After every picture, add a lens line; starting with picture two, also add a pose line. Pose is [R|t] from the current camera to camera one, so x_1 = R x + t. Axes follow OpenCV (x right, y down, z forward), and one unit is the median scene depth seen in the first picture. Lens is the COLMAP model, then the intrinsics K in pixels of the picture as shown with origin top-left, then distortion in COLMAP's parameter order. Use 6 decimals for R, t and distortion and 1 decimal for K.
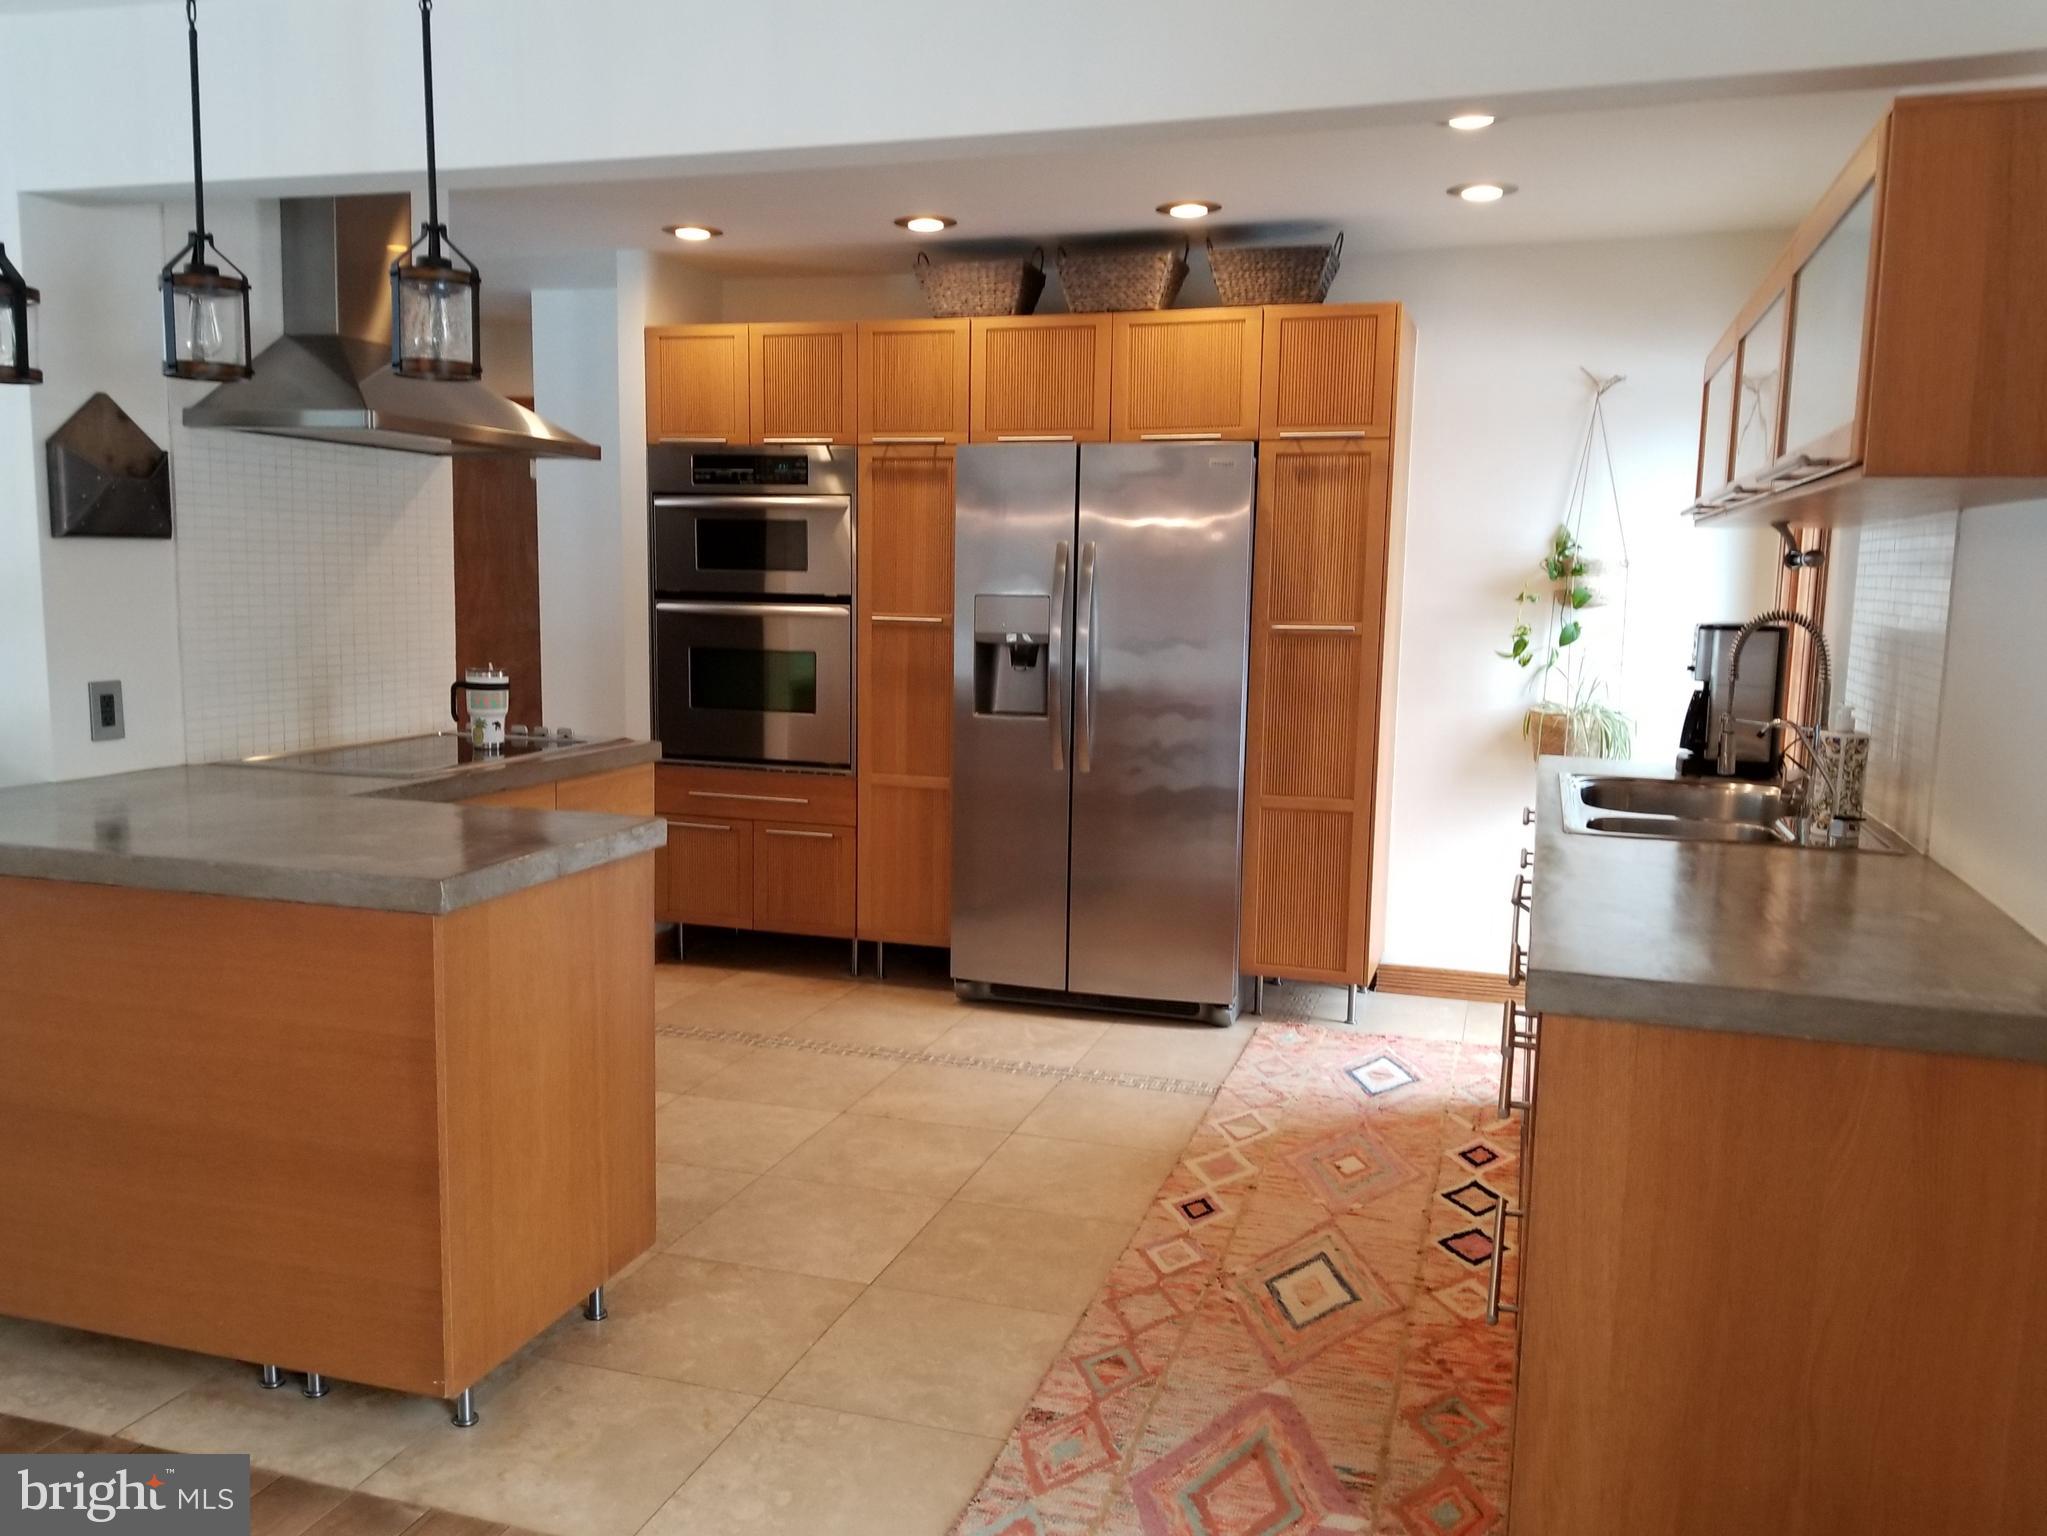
lens RADIAL K [[1589.2, 0, 1018.5], [0, 1589.2, 788.3], [0, 0, 1]] dist [0.073867, -0.113886]
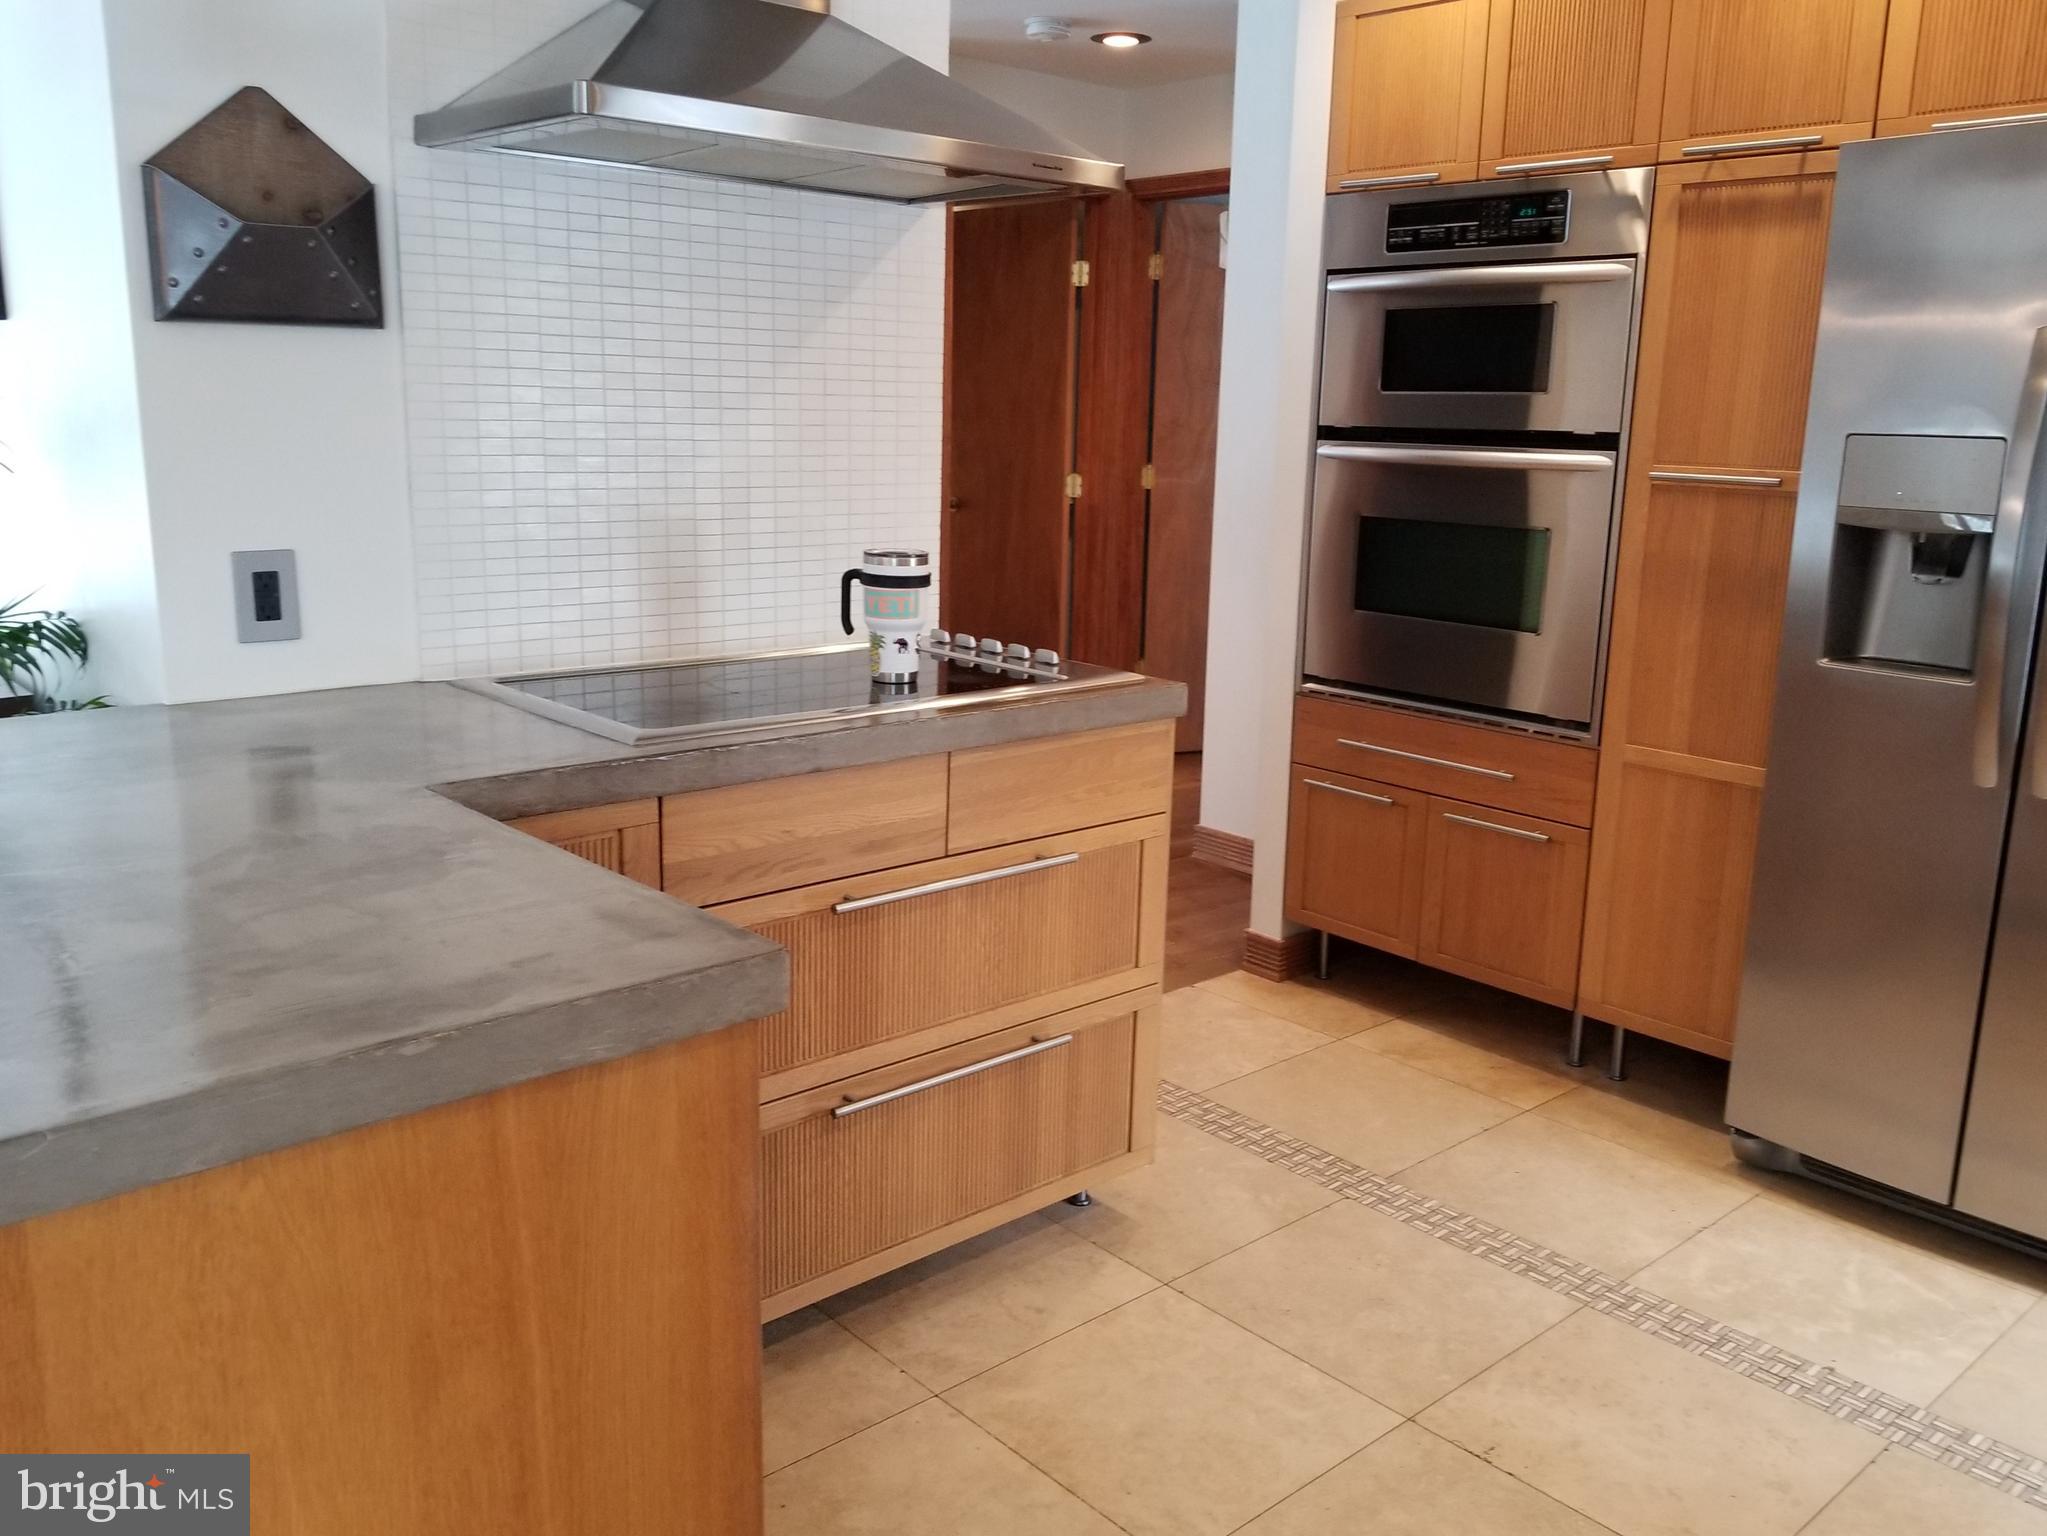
lens RADIAL K [[1668.1, 0, 1035.1], [0, 1668.1, 779.4], [0, 0, 1]] dist [0.041212, -0.073719]
pose [[0.861540, 0.111680, -0.495253, 0.027824], [-0.072625, 0.992583, 0.097491, -0.042015], [0.502468, -0.048025, 0.863261, 0.375069]]
